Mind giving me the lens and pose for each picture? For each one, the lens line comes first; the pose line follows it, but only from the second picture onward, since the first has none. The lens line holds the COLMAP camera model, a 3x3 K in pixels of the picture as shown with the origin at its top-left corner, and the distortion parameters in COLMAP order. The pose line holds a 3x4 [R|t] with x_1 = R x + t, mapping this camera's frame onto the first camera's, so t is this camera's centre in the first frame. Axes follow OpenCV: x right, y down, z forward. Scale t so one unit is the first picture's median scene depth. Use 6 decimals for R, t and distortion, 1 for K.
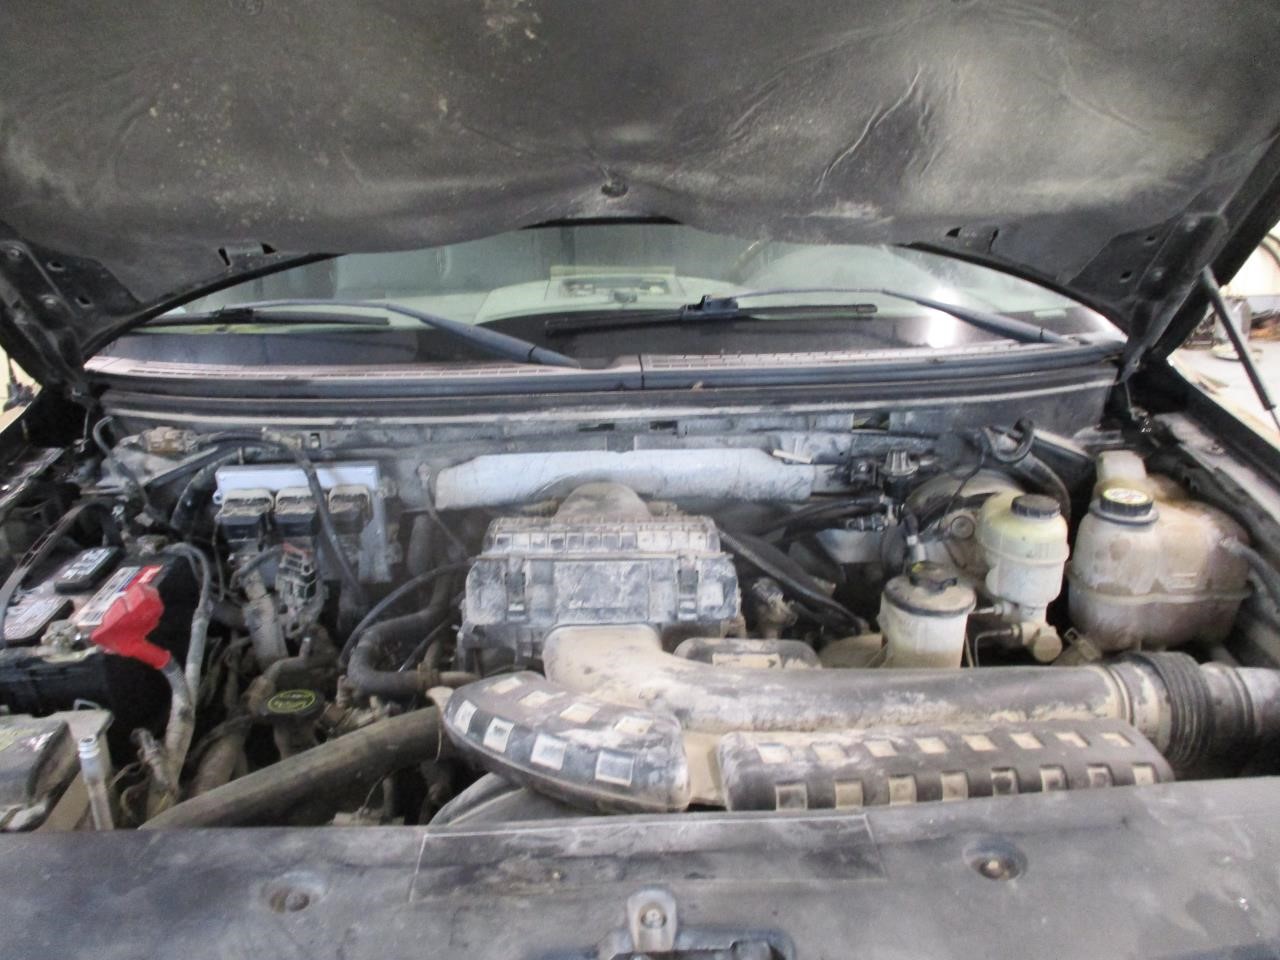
lens RADIAL K [[1082.7, 0, 640.0], [0, 1082.7, 480.0], [0, 0, 1]] dist [-0.023413, 0.007963]
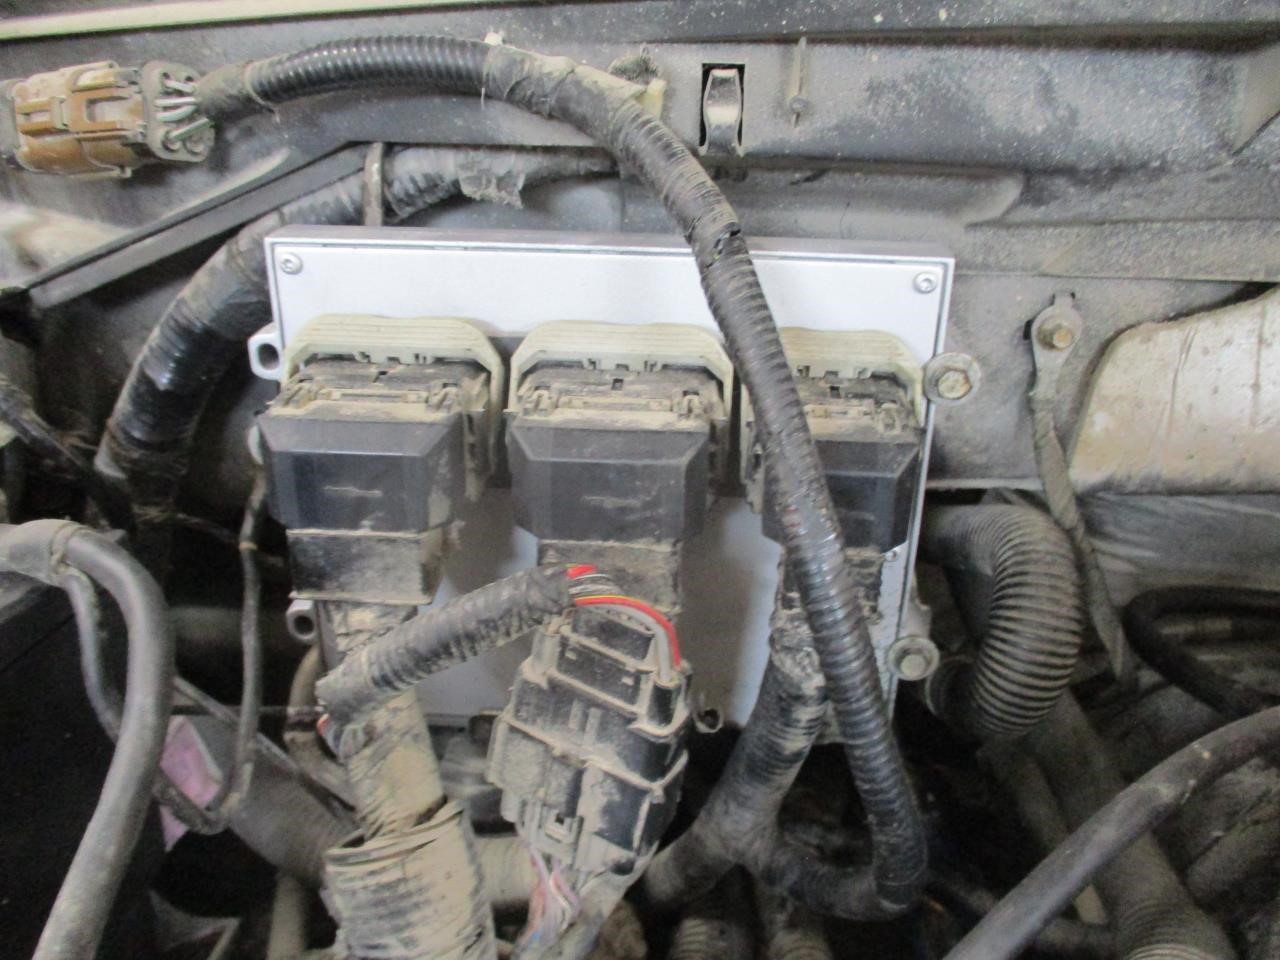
lens RADIAL K [[1082.7, 0, 640.0], [0, 1082.7, 480.0], [0, 0, 1]] dist [-0.023413, 0.007963]
pose [[0.994036, 0.079888, -0.074238, -0.296347], [-0.083441, 0.995447, -0.046064, 0.050446], [0.070220, 0.051984, 0.996176, 0.788593]]
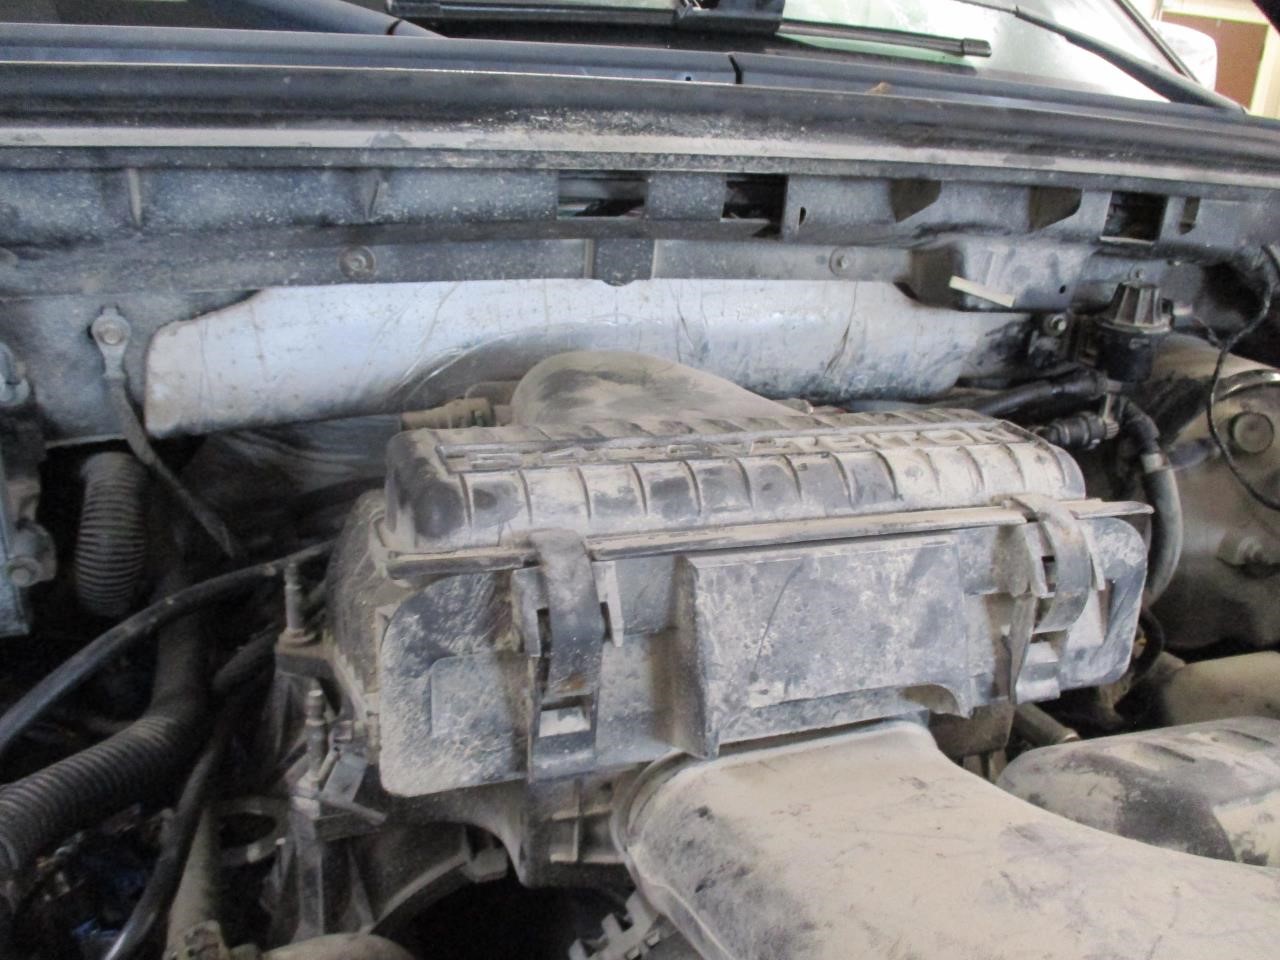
lens RADIAL K [[1082.7, 0, 640.0], [0, 1082.7, 480.0], [0, 0, 1]] dist [-0.023413, 0.007963]
pose [[0.943569, -0.047506, 0.327752, -0.161271], [0.036355, 0.998535, 0.040071, 0.036595], [-0.329175, -0.025894, 0.943914, 0.627251]]
